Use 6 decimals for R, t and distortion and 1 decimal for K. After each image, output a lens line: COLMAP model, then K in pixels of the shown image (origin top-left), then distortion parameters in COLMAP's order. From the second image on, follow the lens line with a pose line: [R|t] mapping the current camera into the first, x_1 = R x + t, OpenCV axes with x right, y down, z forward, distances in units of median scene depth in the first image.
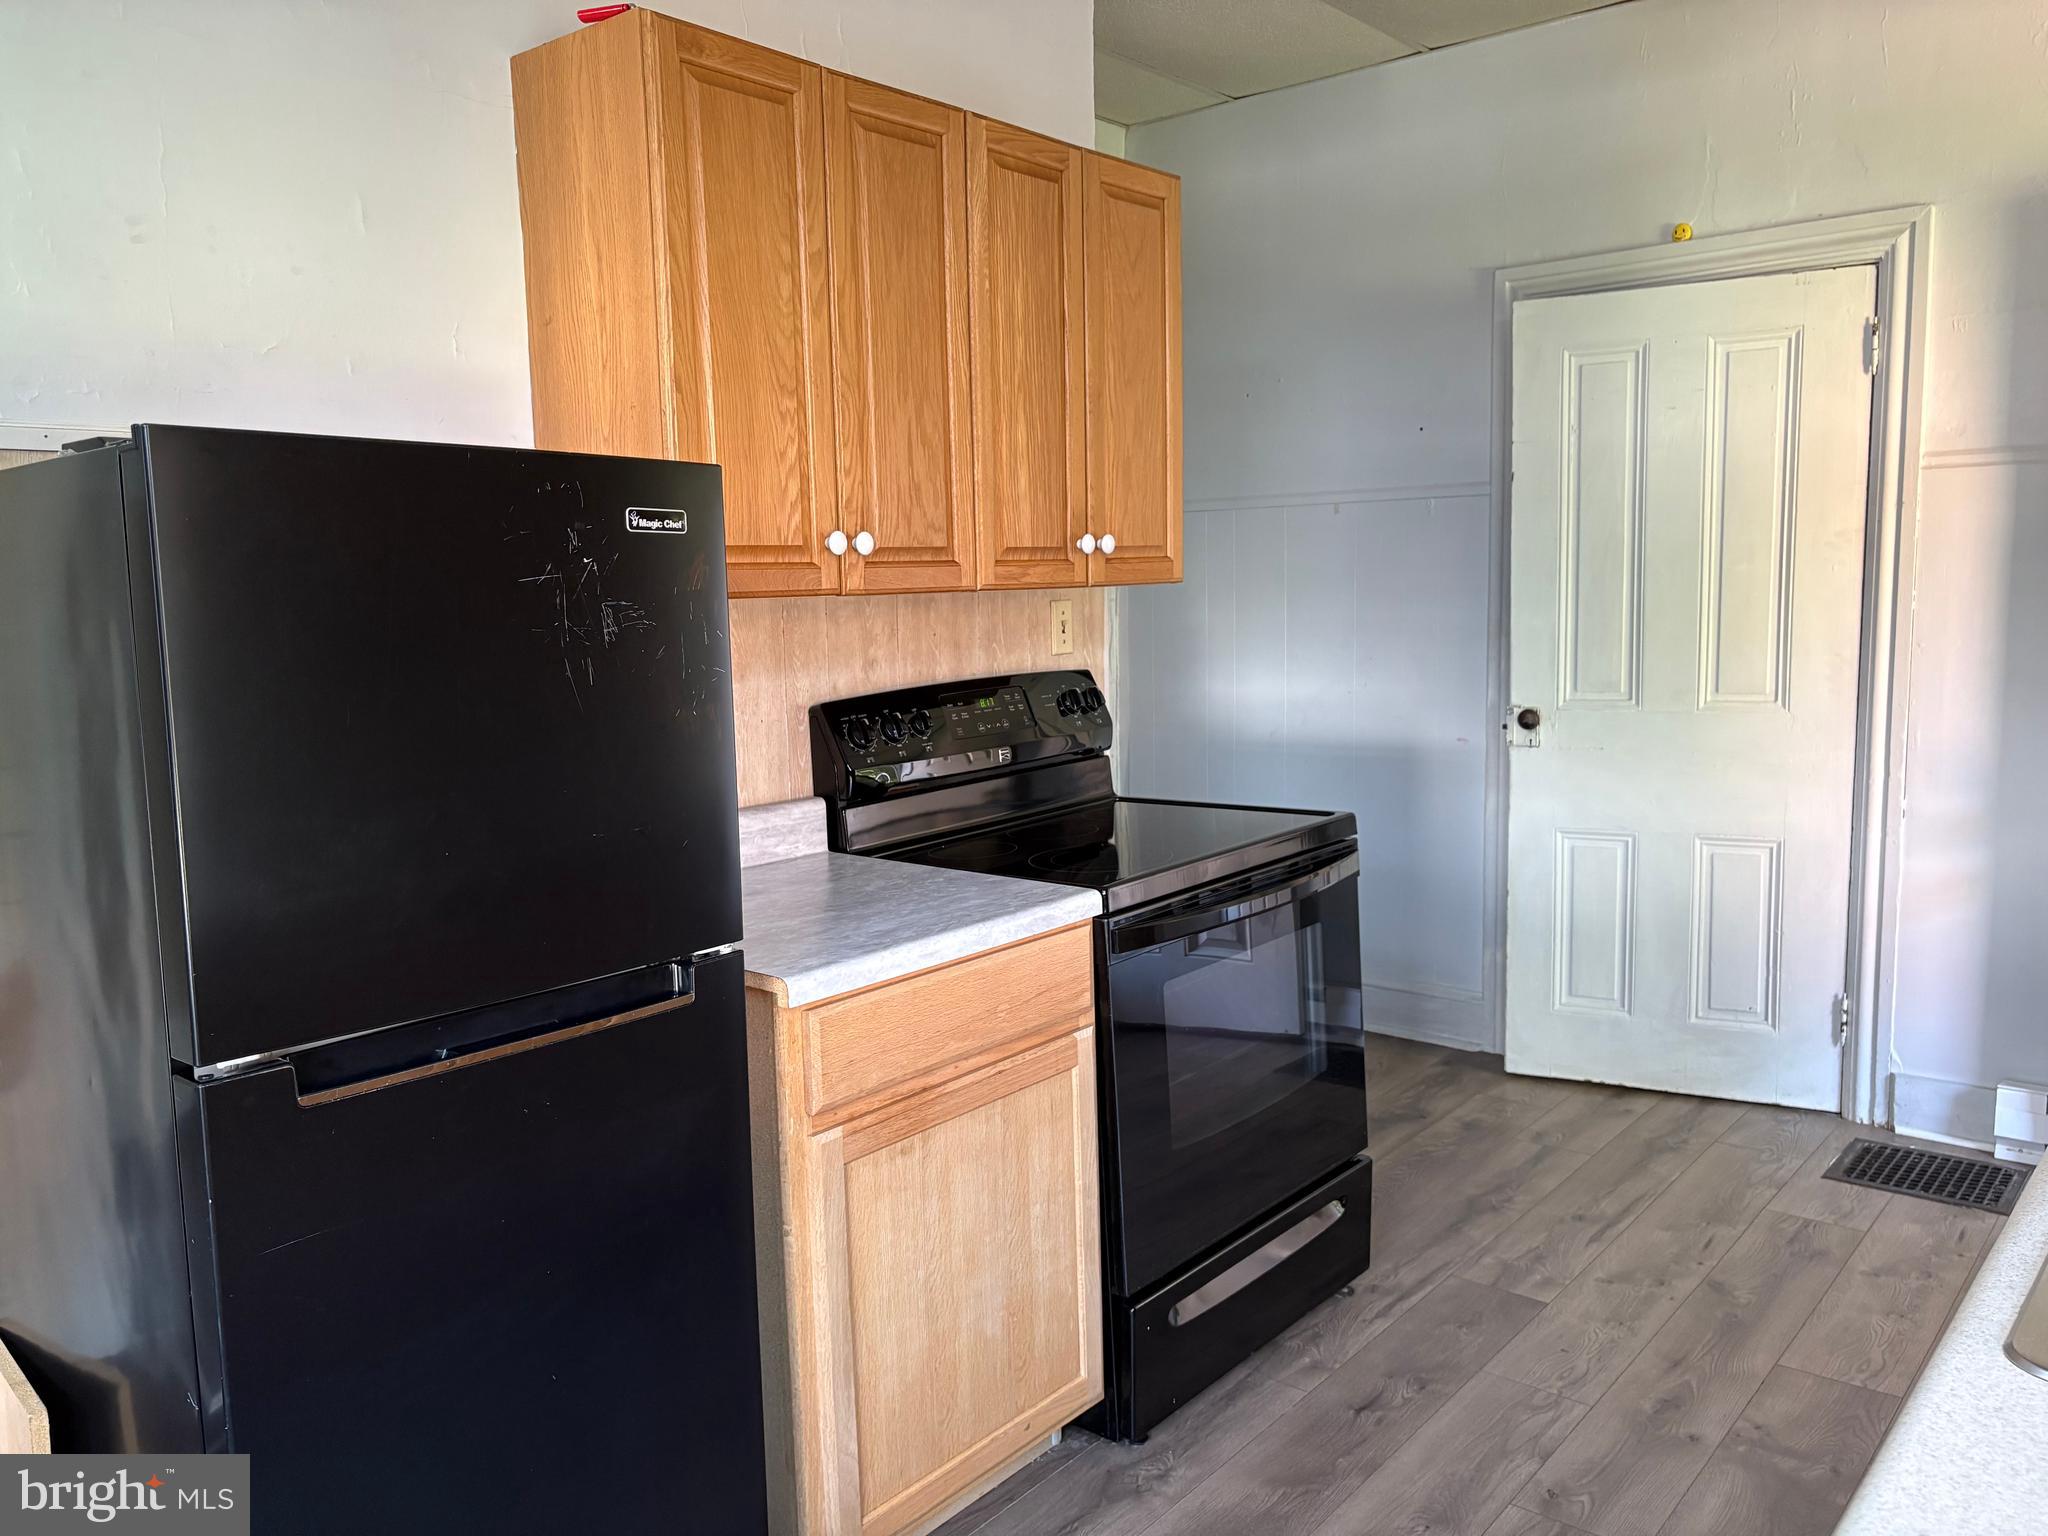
lens RADIAL K [[1551.5, 0, 1030.8], [0, 1551.5, 769.5], [0, 0, 1]] dist [0.031561, -0.031520]
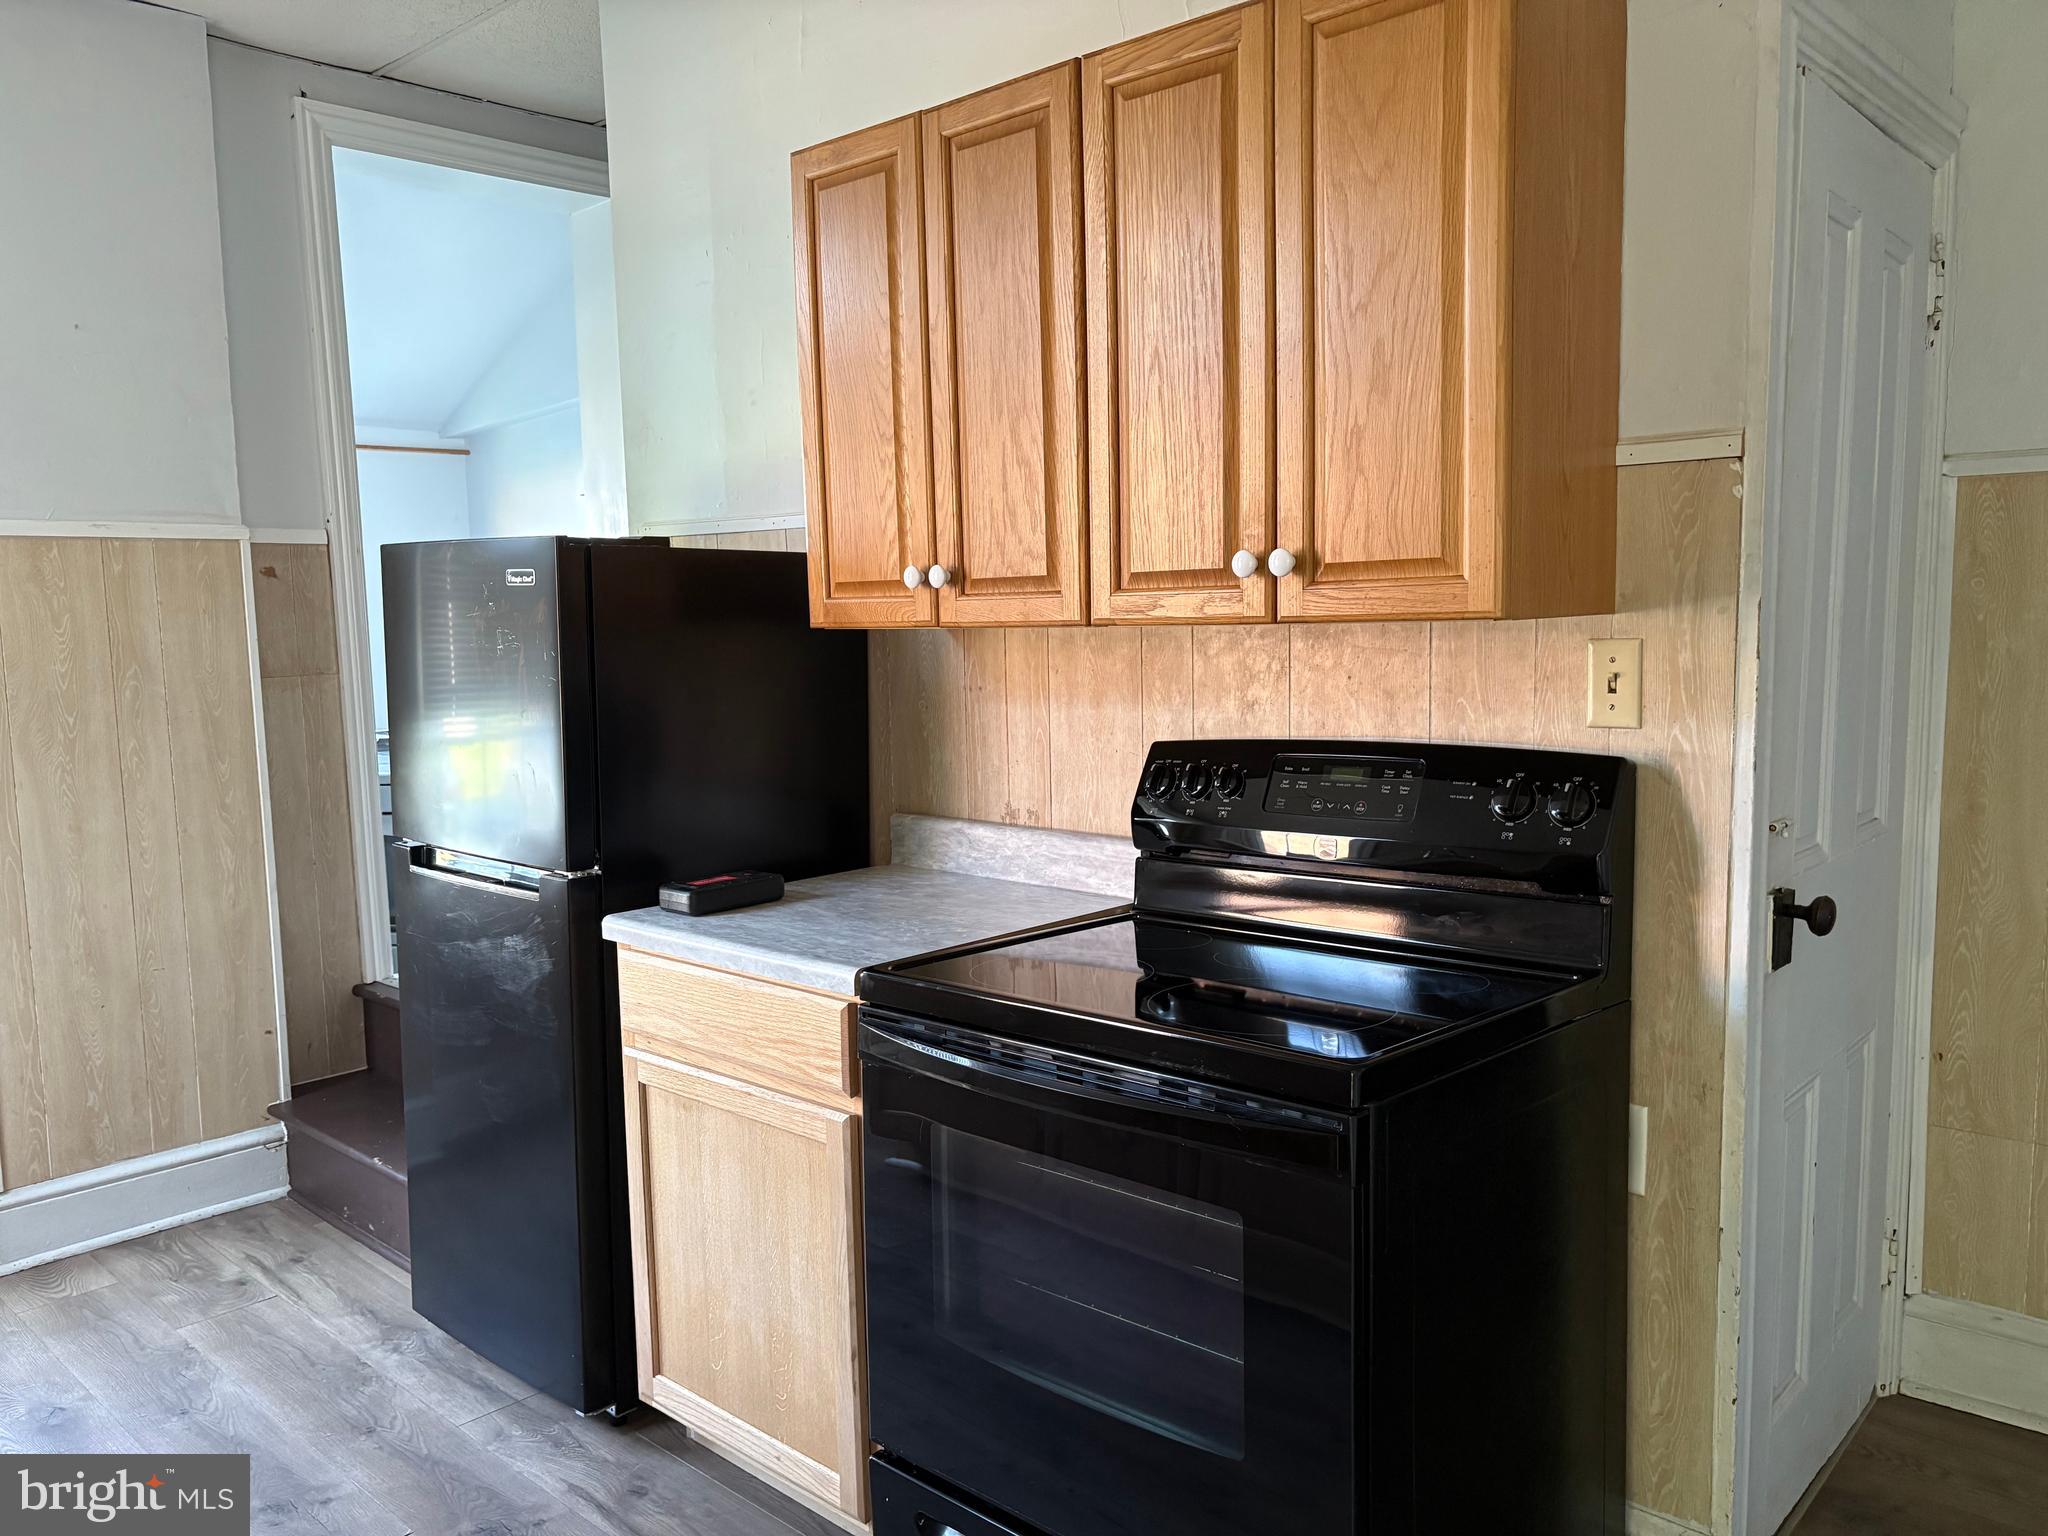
lens RADIAL K [[1551.5, 0, 1029.2], [0, 1551.5, 774.4], [0, 0, 1]] dist [0.031561, -0.031520]
pose [[-0.047784, 0.132516, -0.990028, 0.631854], [-0.102643, 0.985262, 0.136832, -0.114563], [0.993570, 0.108158, -0.033478, 0.779454]]
